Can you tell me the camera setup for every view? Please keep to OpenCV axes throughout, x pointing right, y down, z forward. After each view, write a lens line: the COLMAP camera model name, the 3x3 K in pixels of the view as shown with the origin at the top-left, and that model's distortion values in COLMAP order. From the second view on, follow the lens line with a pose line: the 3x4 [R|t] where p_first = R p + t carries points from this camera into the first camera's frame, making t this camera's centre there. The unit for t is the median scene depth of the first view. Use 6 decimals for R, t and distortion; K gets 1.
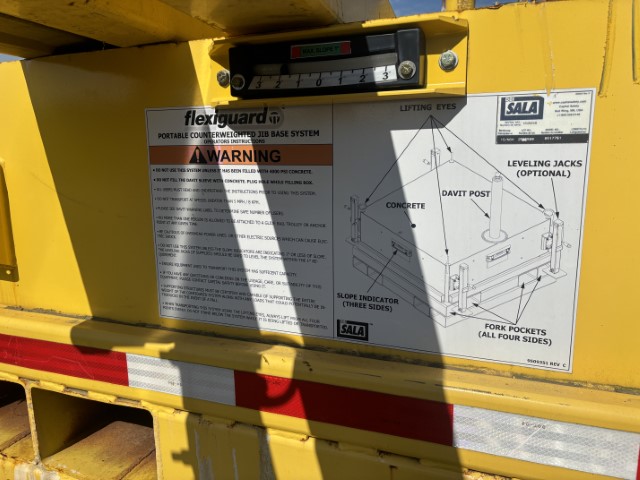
lens RADIAL K [[476.9, 0, 323.3], [0, 476.9, 239.4], [0, 0, 1]] dist [0.011750, -0.022899]
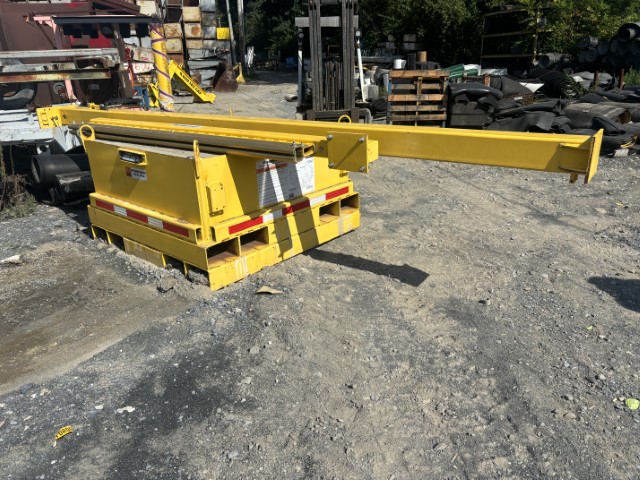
lens RADIAL K [[476.9, 0, 323.9], [0, 476.9, 242.4], [0, 0, 1]] dist [0.011750, -0.022899]
pose [[0.356090, -0.334346, 0.872589, -5.320565], [0.185607, 0.940500, 0.284624, -0.882031], [-0.915833, 0.060607, 0.396960, -1.657558]]
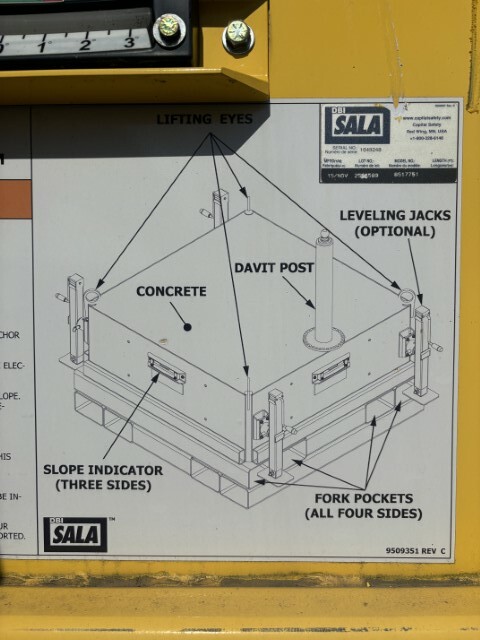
lens RADIAL K [[476.9, 0, 239.7], [0, 476.9, 319.2], [0, 0, 1]] dist [0.011750, -0.022899]
pose [[0.938357, -0.003295, 0.345651, 0.056155], [0.053665, 0.989219, -0.136259, 0.042201], [-0.341475, 0.146409, 0.928417, 0.471742]]
